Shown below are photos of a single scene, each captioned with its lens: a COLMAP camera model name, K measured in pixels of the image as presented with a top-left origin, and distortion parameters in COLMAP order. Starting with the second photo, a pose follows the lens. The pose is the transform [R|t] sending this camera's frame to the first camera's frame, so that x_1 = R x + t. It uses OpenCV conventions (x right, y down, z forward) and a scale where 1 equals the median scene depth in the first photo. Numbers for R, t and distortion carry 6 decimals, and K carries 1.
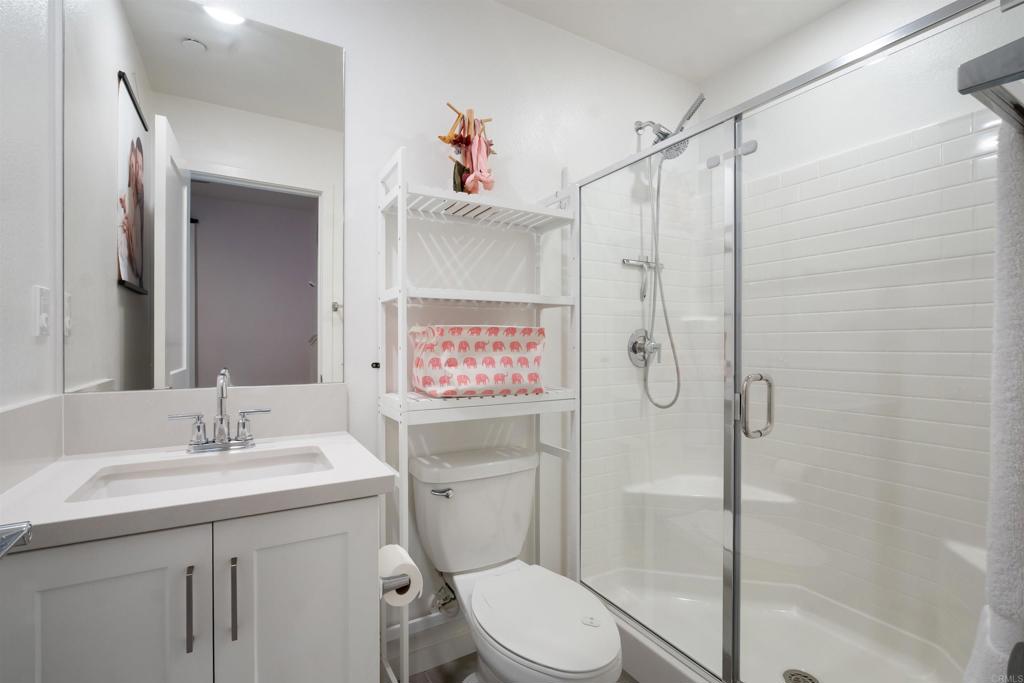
lens RADIAL K [[464.9, 0, 509.9], [0, 464.9, 350.2], [0, 0, 1]] dist [-0.017181, 0.000694]
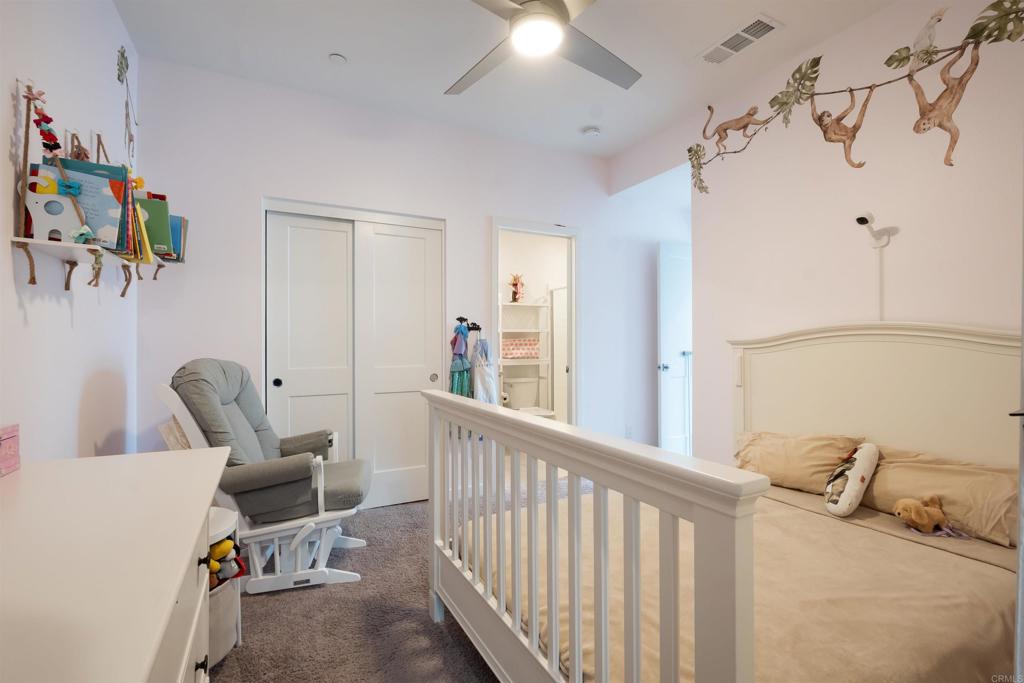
lens RADIAL K [[464.9, 0, 512.8], [0, 464.9, 342.1], [0, 0, 1]] dist [-0.017181, 0.000694]
pose [[0.997705, -0.010170, -0.066935, 0.110118], [0.008981, 0.999797, -0.018038, 0.033846], [0.067105, 0.017396, 0.997594, -2.487219]]
